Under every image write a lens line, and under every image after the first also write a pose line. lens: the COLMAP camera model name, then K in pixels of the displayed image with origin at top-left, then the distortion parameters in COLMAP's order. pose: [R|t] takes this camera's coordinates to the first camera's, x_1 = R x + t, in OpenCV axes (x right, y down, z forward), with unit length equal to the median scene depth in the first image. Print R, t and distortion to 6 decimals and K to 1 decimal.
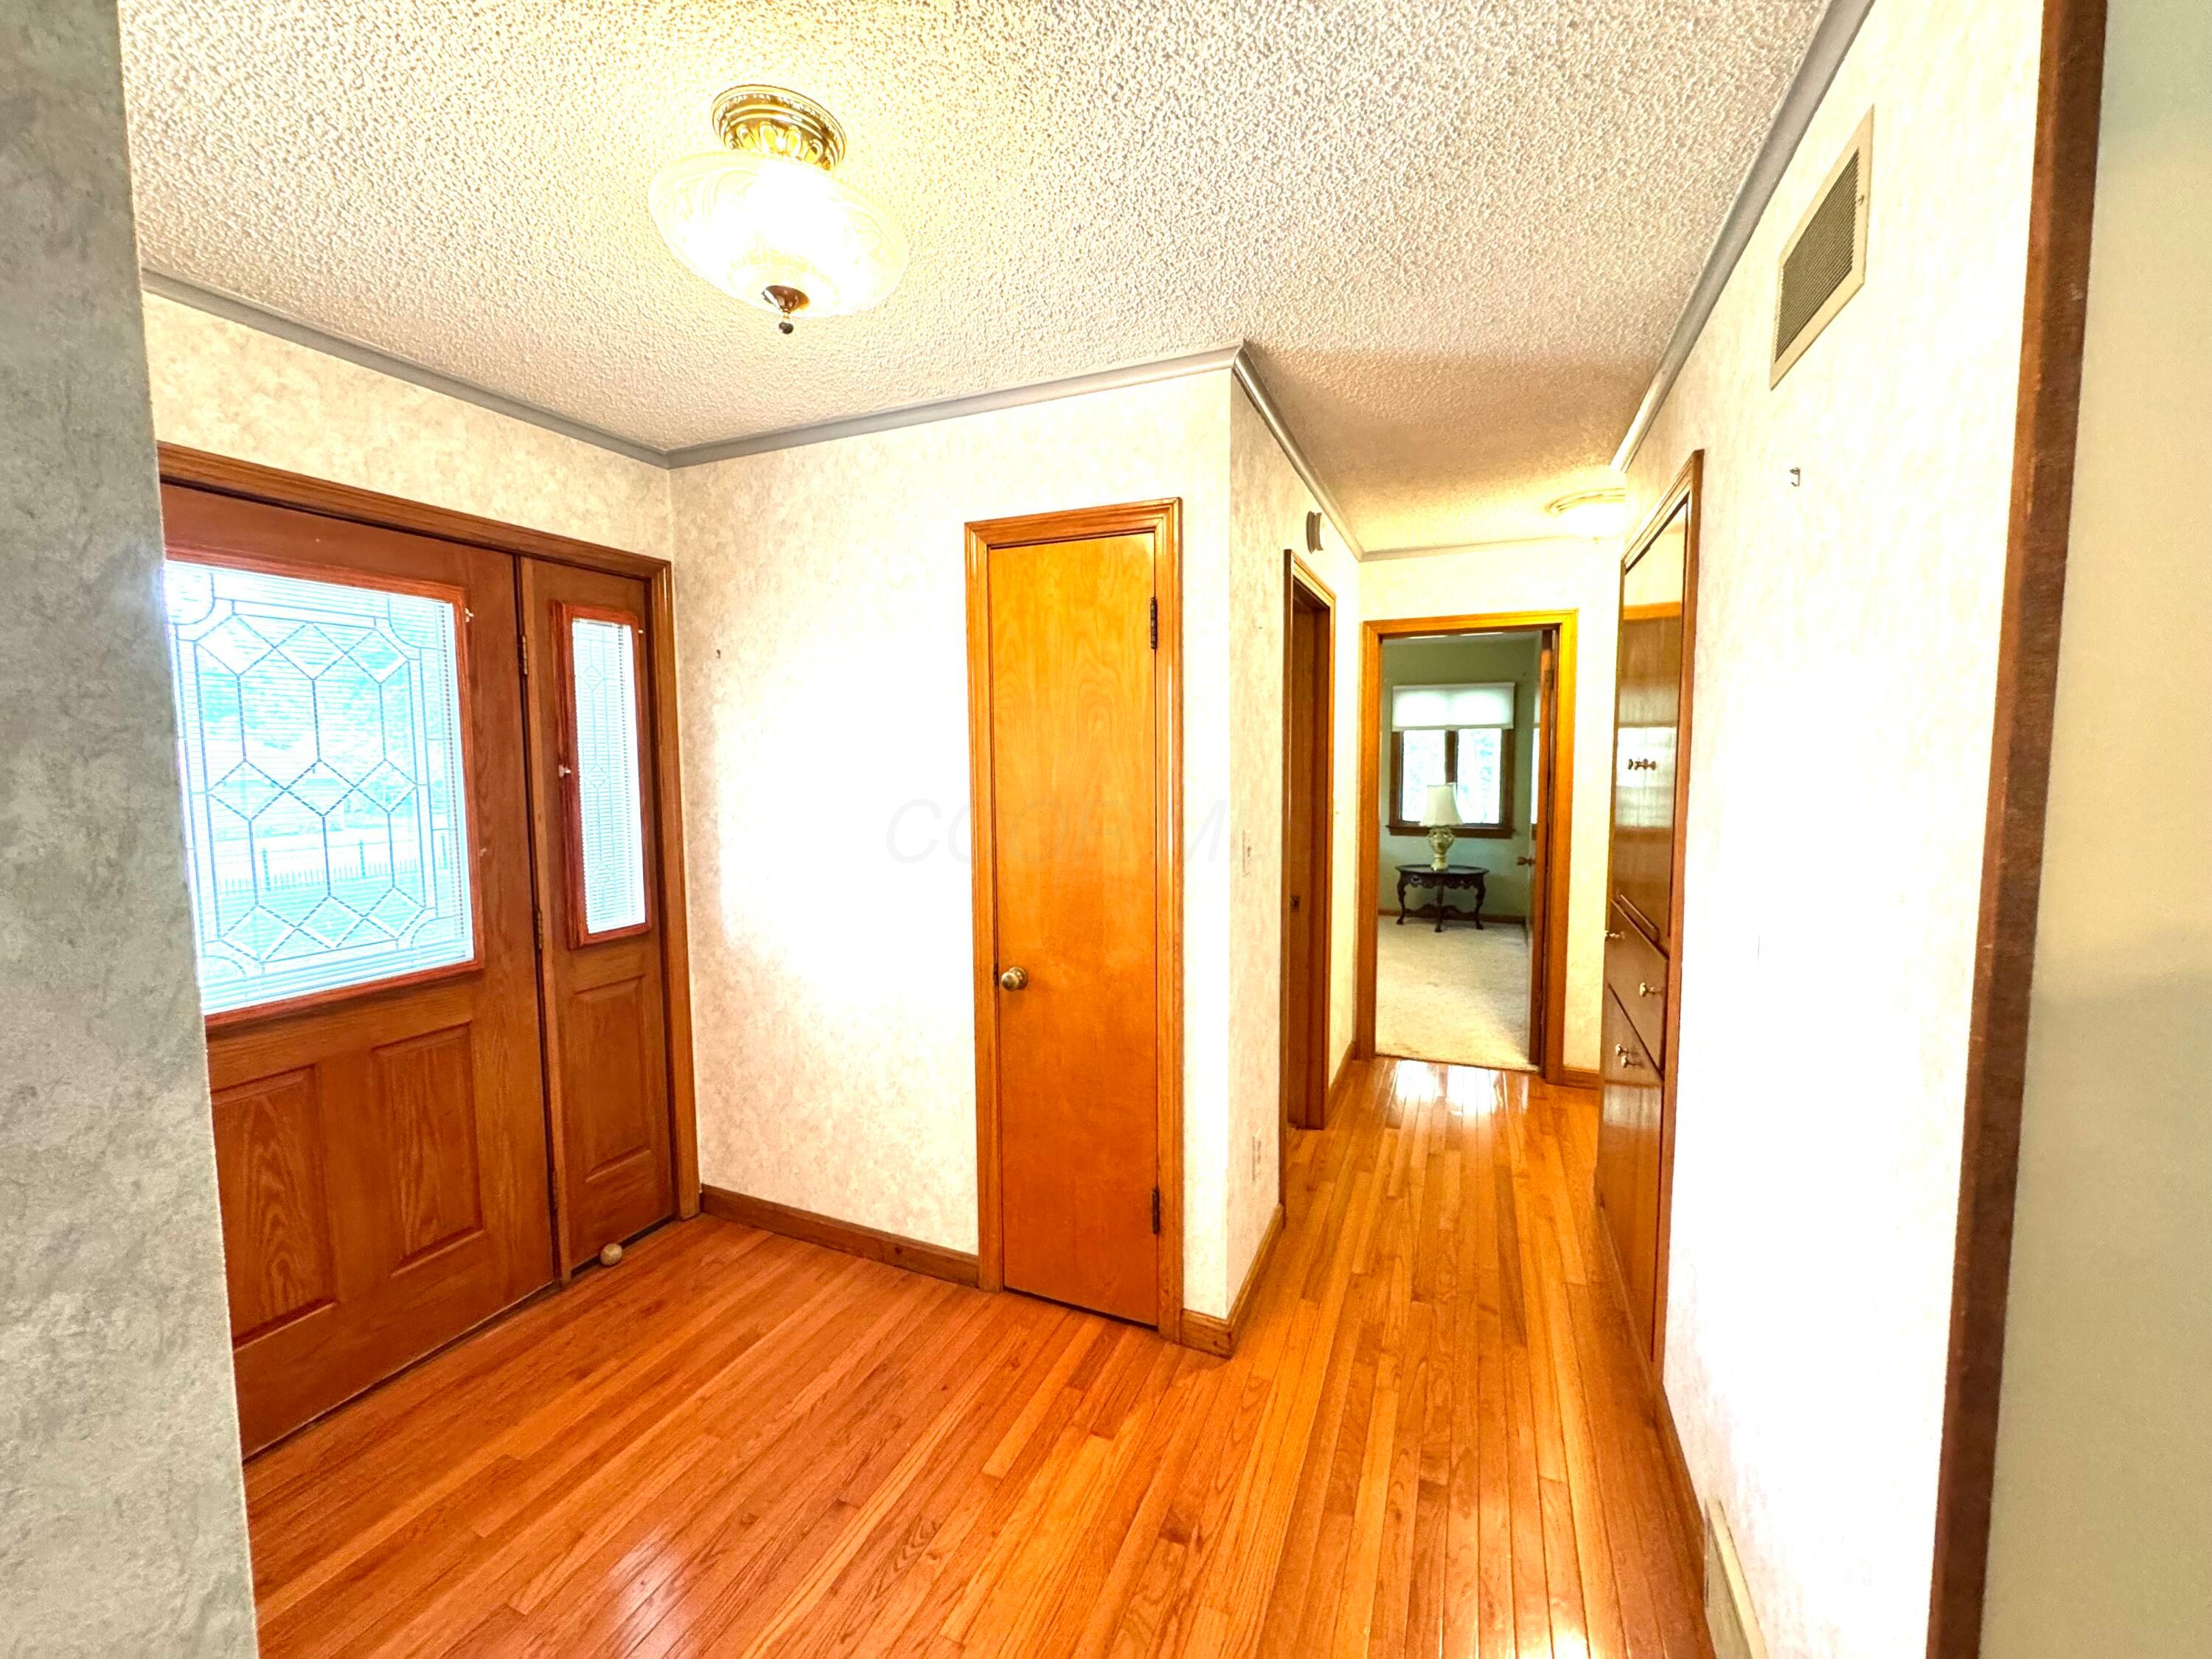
lens RADIAL K [[885.1, 0, 1107.2], [0, 885.1, 822.1], [0, 0, 1]] dist [-0.002051, -0.000135]
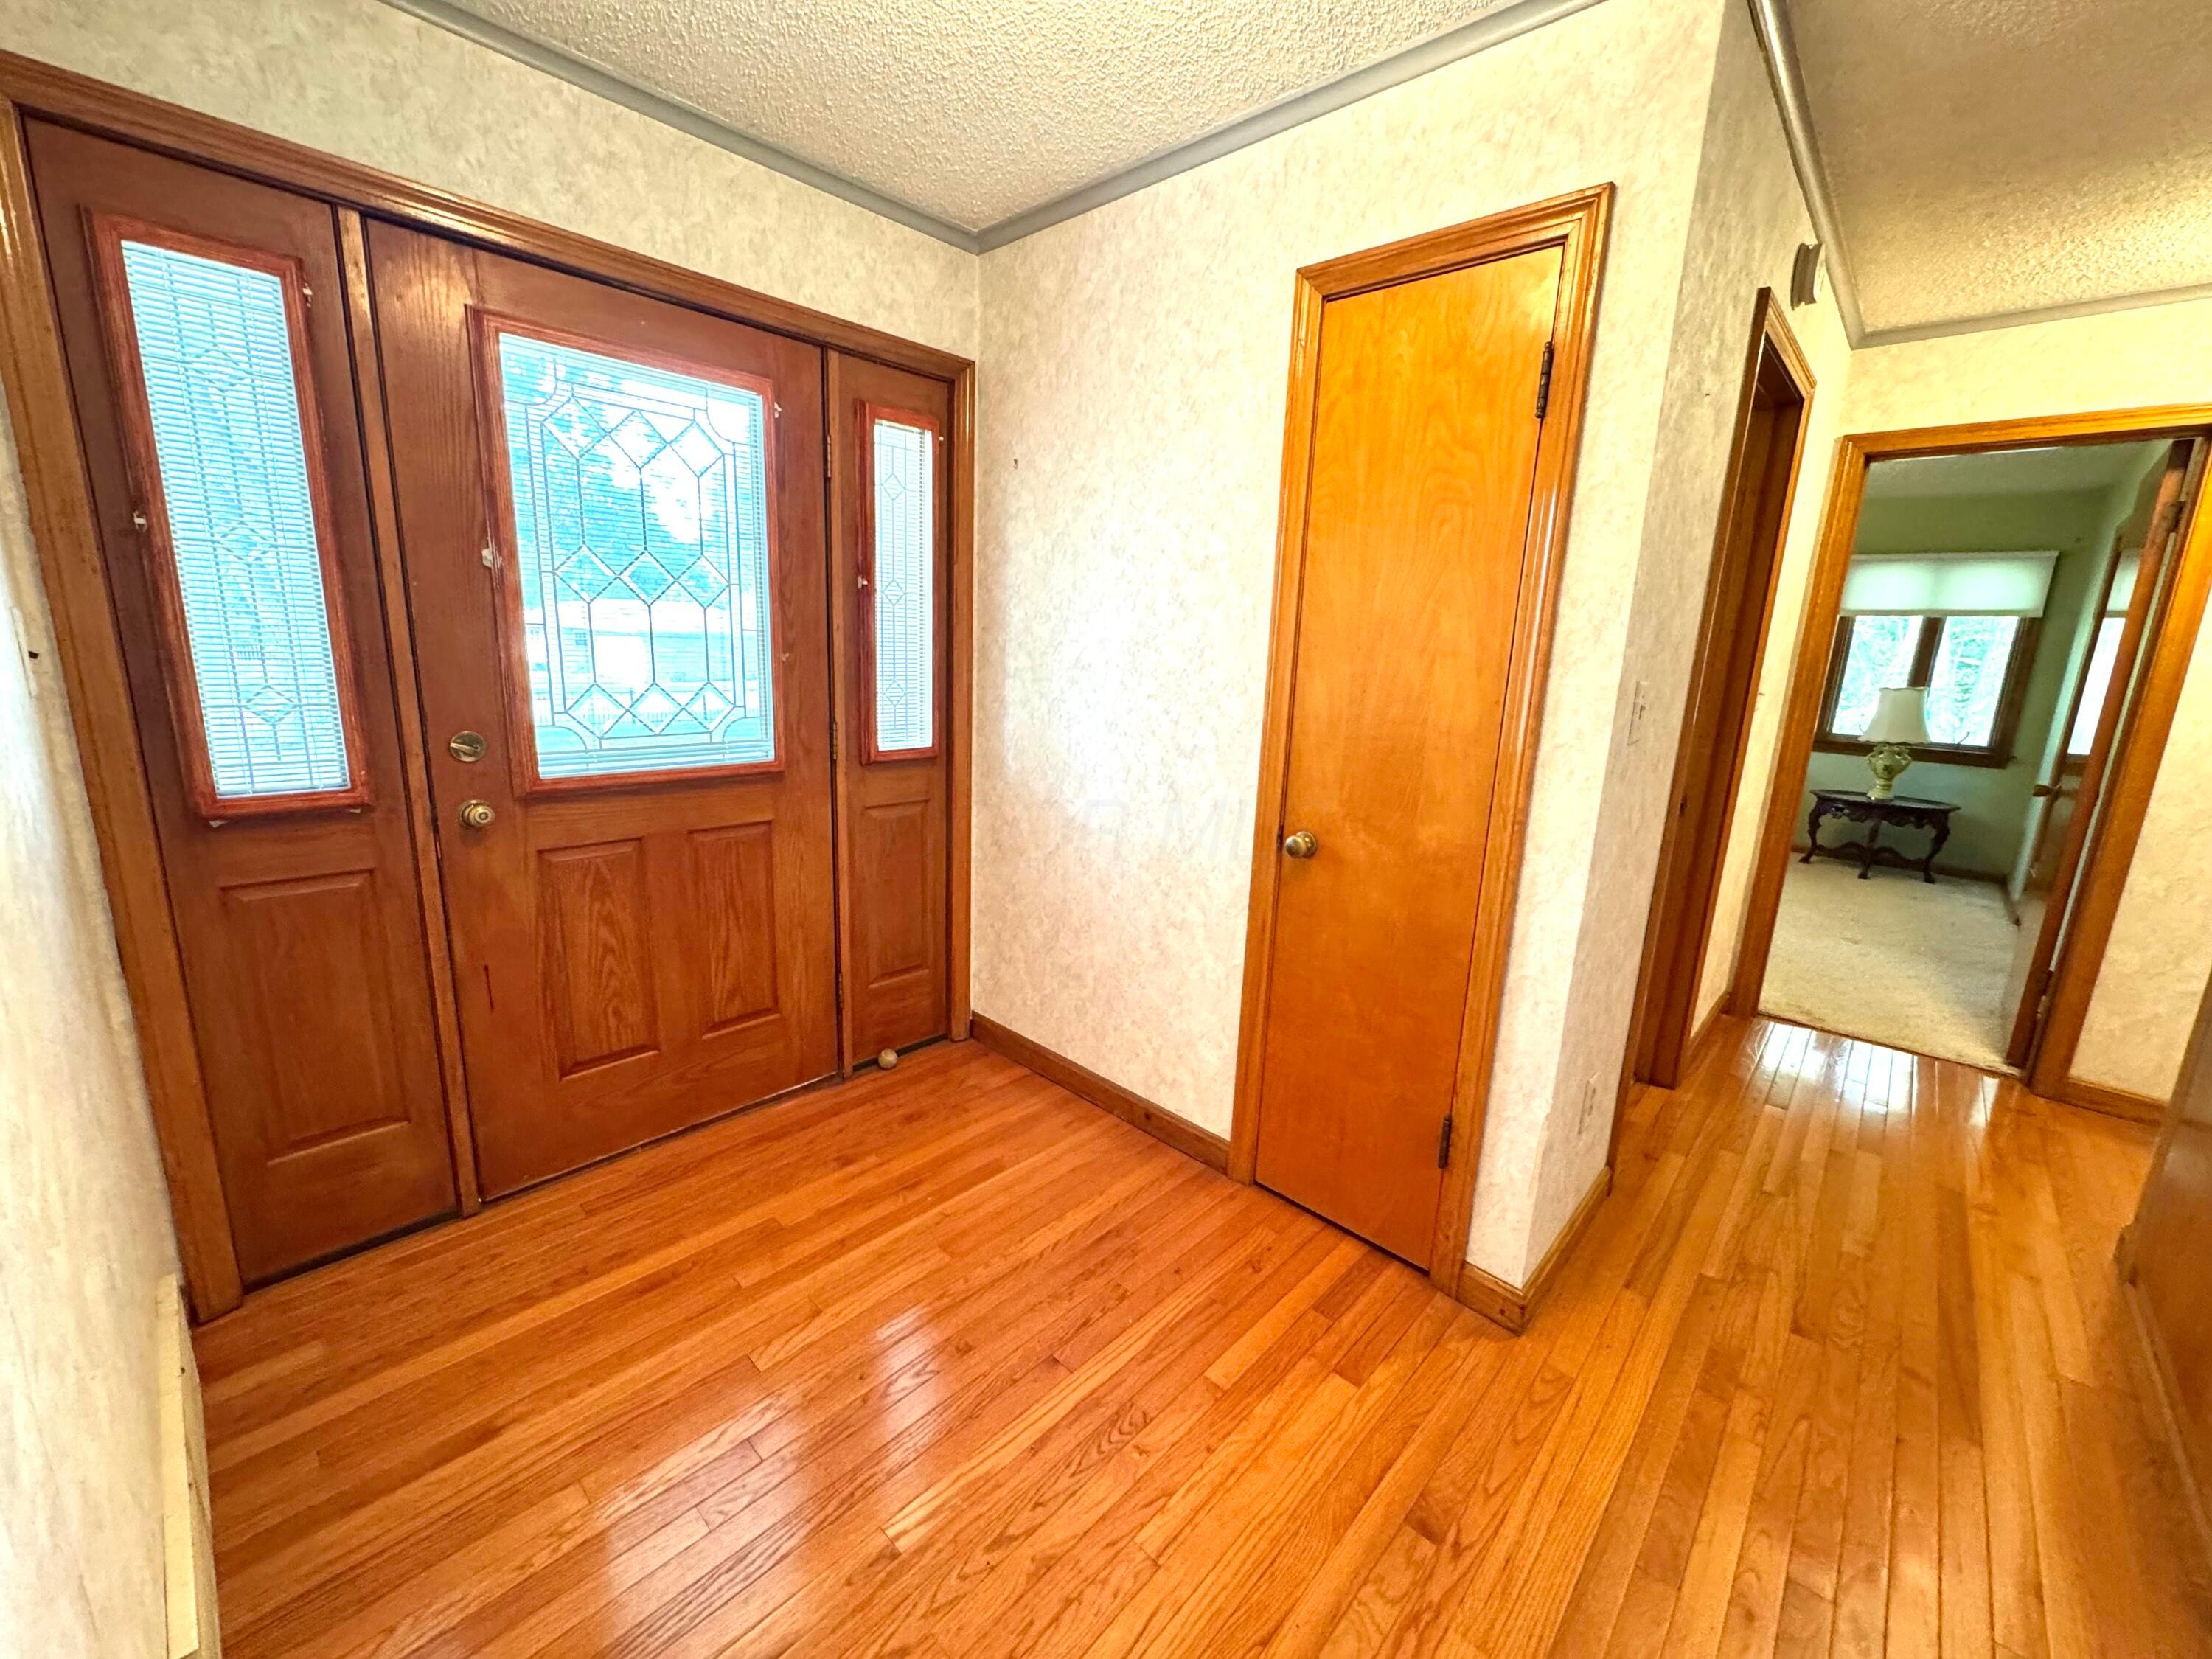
lens RADIAL K [[885.1, 0, 1107.2], [0, 885.1, 822.1], [0, 0, 1]] dist [-0.002051, -0.000135]
pose [[0.937849, 0.114872, -0.327480, -0.004426], [-0.073618, 0.988006, 0.135738, 0.054741], [0.339145, -0.103193, 0.935057, 0.150099]]
